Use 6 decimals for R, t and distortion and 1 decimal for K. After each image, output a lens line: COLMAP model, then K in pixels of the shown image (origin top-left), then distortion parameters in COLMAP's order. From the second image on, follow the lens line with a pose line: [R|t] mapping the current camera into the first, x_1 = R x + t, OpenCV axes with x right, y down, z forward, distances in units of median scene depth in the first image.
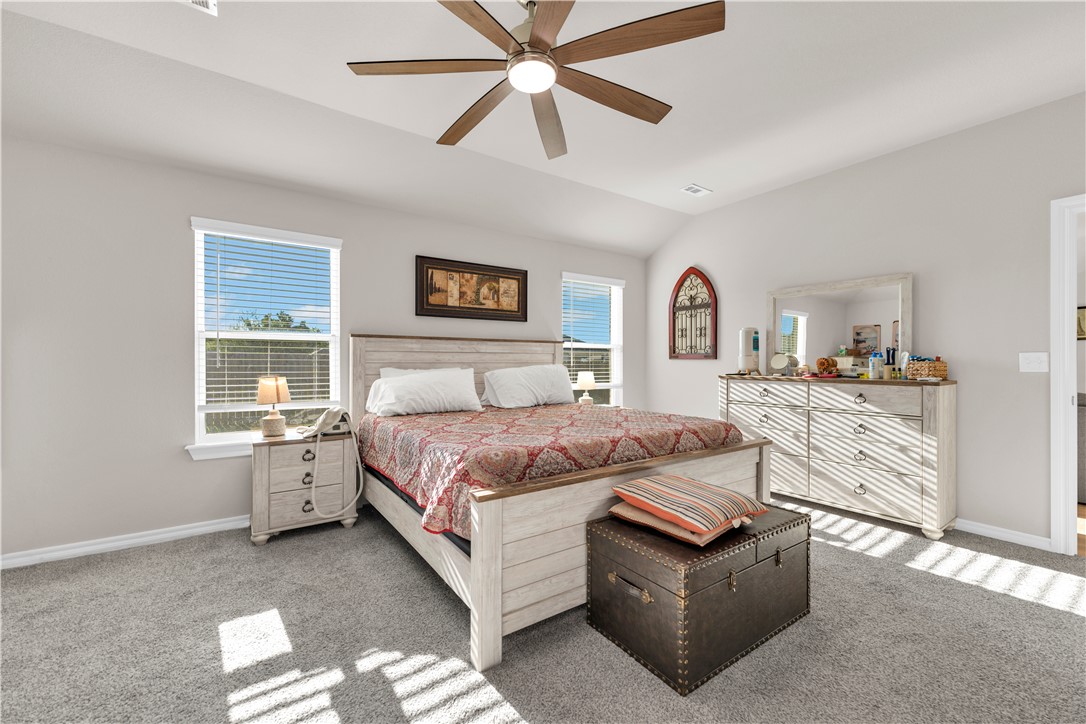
lens RADIAL K [[438.3, 0, 535.4], [0, 438.3, 357.0], [0, 0, 1]] dist [0.003108, -0.000287]
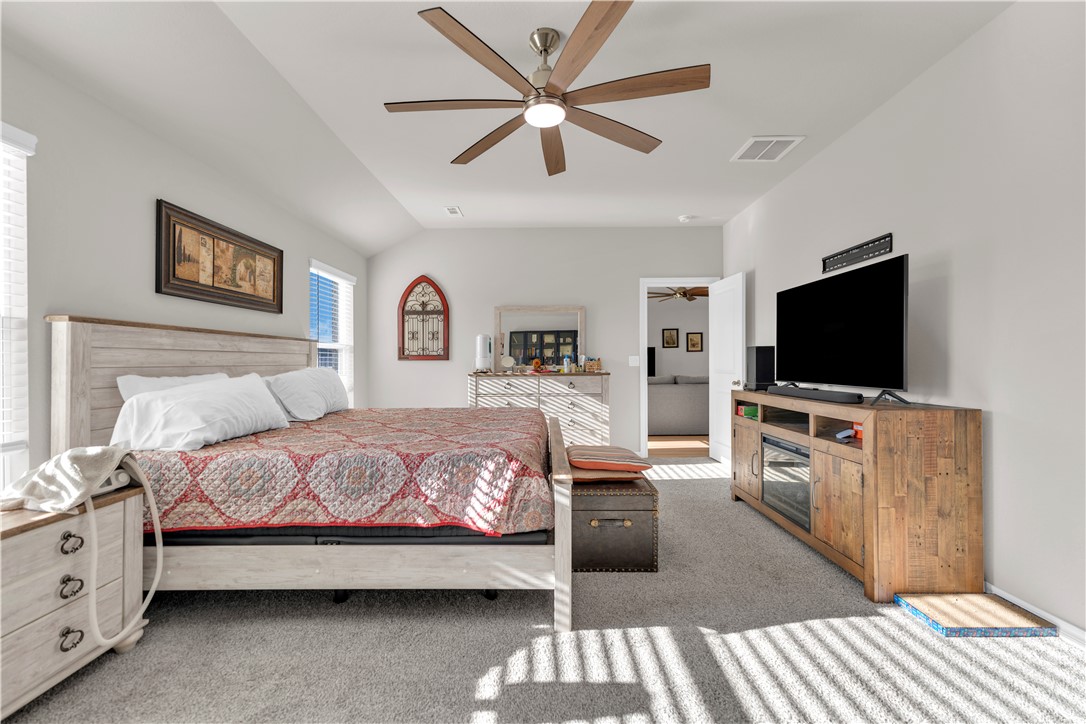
lens RADIAL K [[438.3, 0, 547.1], [0, 438.3, 359.0], [0, 0, 1]] dist [0.003108, -0.000287]
pose [[0.569286, 0.000133, 0.822140, -0.446755], [-0.001992, 0.999997, 0.001217, -0.000238], [-0.822137, -0.002330, 0.569284, 0.157329]]
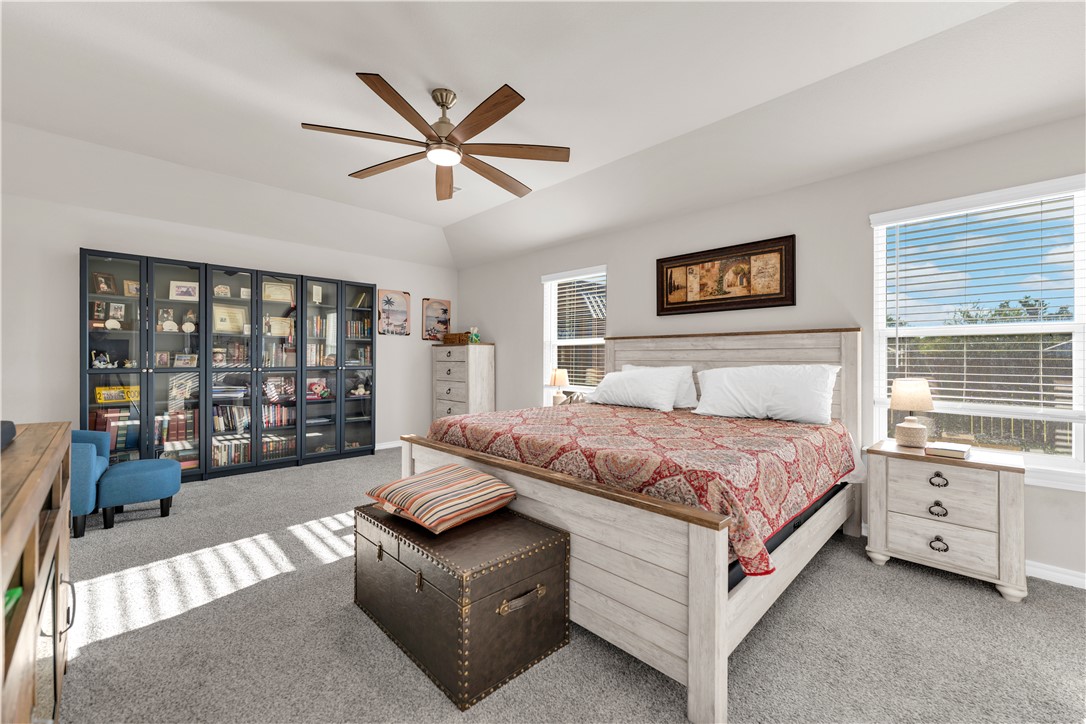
lens RADIAL K [[438.3, 0, 556.2], [0, 438.3, 360.3], [0, 0, 1]] dist [0.003108, -0.000287]
pose [[0.189204, 0.003099, -0.981933, 0.685599], [0.005923, 0.999973, 0.004297, 0.006674], [0.981920, -0.006629, 0.189180, 0.521486]]
